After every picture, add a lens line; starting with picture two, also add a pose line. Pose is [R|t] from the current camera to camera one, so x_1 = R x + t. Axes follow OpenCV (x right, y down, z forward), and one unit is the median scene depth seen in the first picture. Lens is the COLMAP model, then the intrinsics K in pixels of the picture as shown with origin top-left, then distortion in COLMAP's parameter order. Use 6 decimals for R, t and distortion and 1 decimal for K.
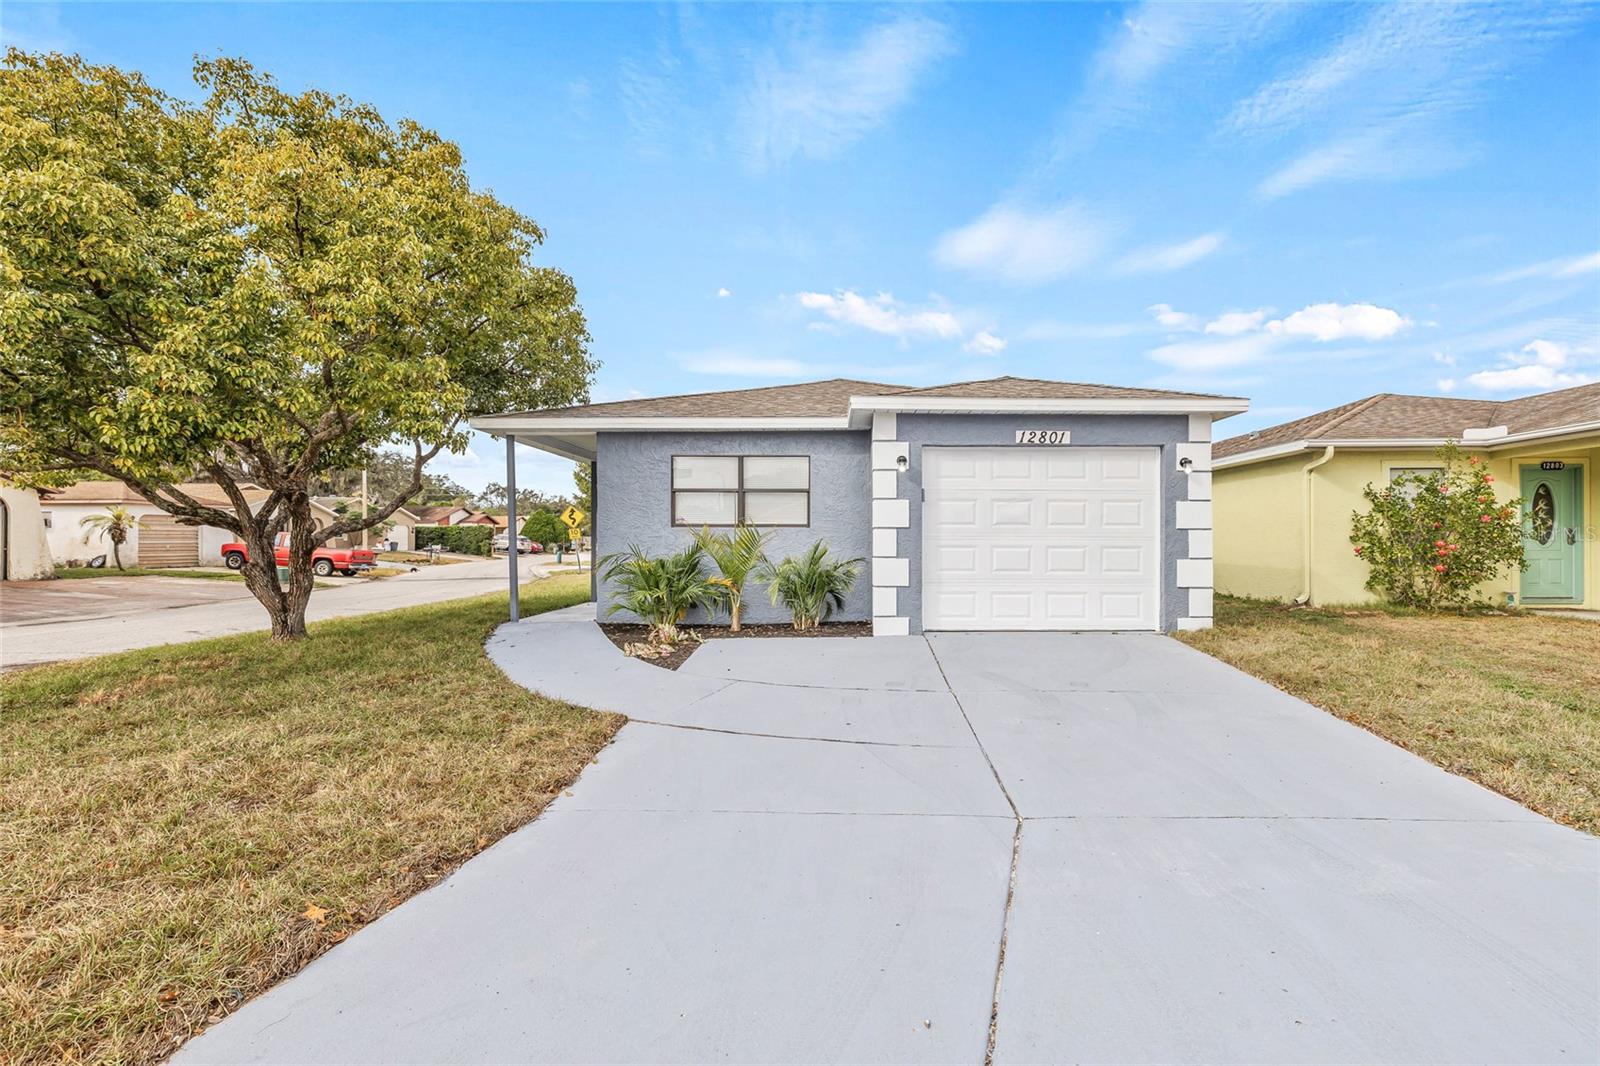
lens RADIAL K [[704.9, 0, 868.9], [0, 704.9, 543.1], [0, 0, 1]] dist [-0.001541, -0.000037]
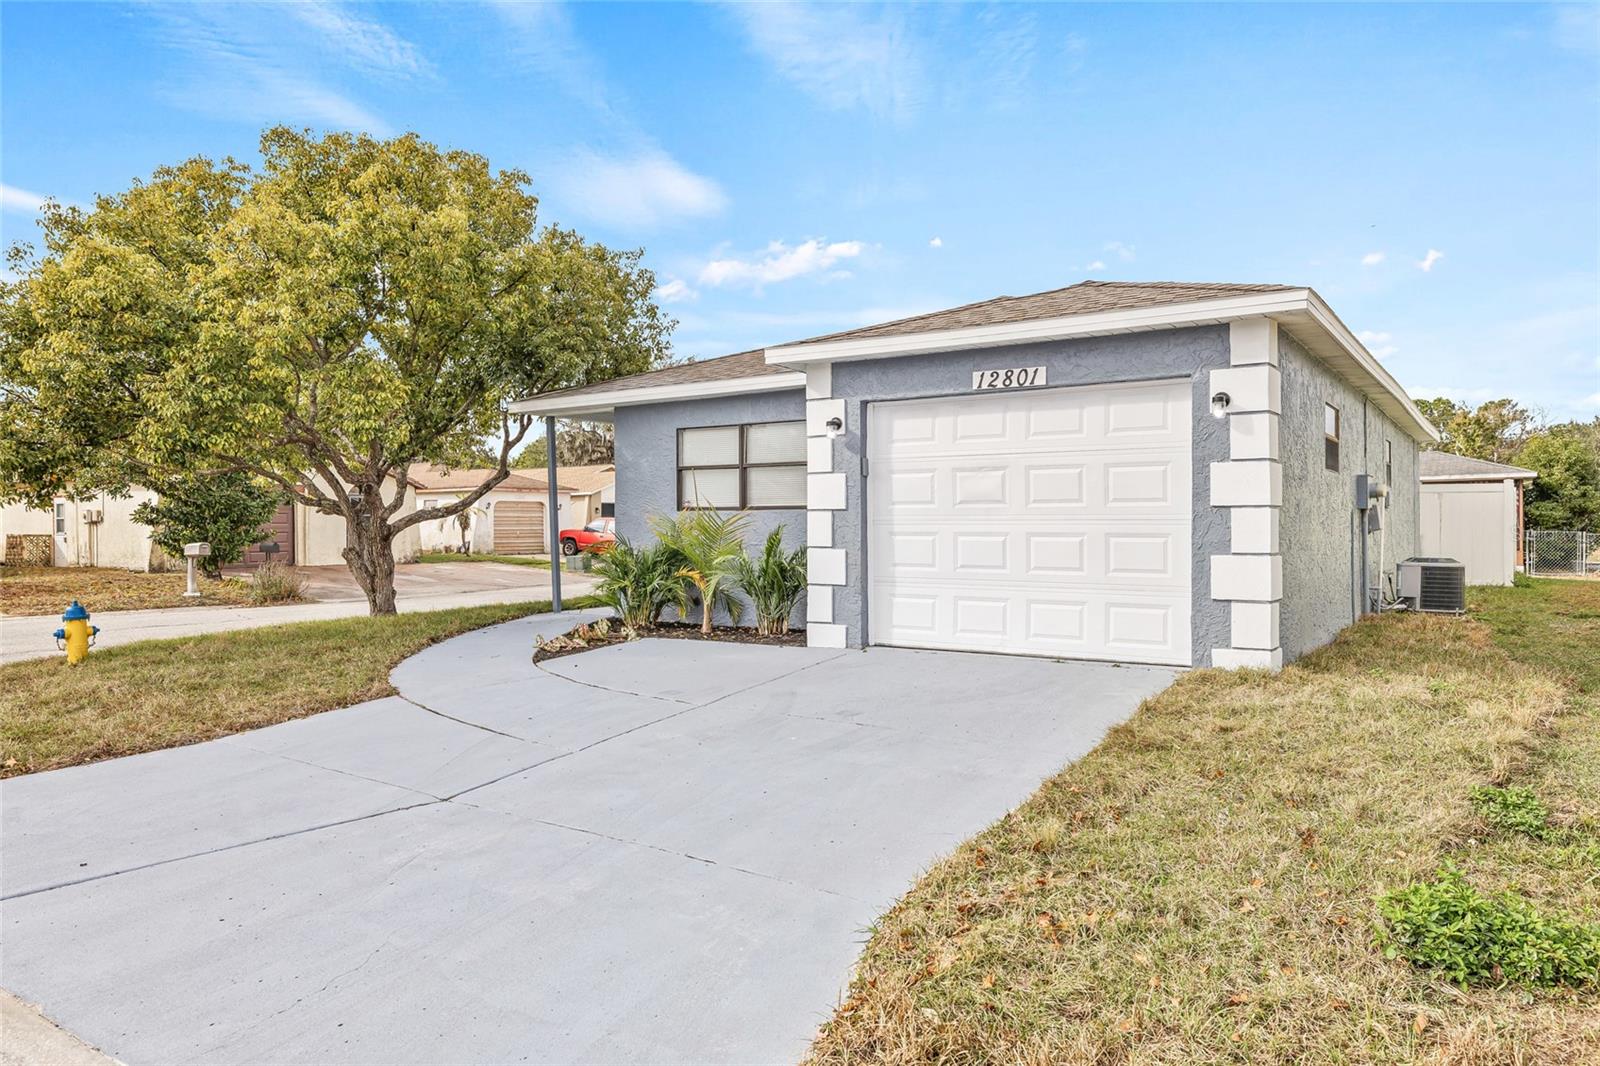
lens RADIAL K [[1061.4, 0, 800.0], [0, 1061.4, 533.0], [0, 0, 1]] dist [0.003512, 0.000085]
pose [[0.820925, 0.001031, -0.571035, 0.674803], [0.001413, 0.999992, 0.003836, -0.000626], [0.571034, -0.003956, 0.820917, 0.013823]]
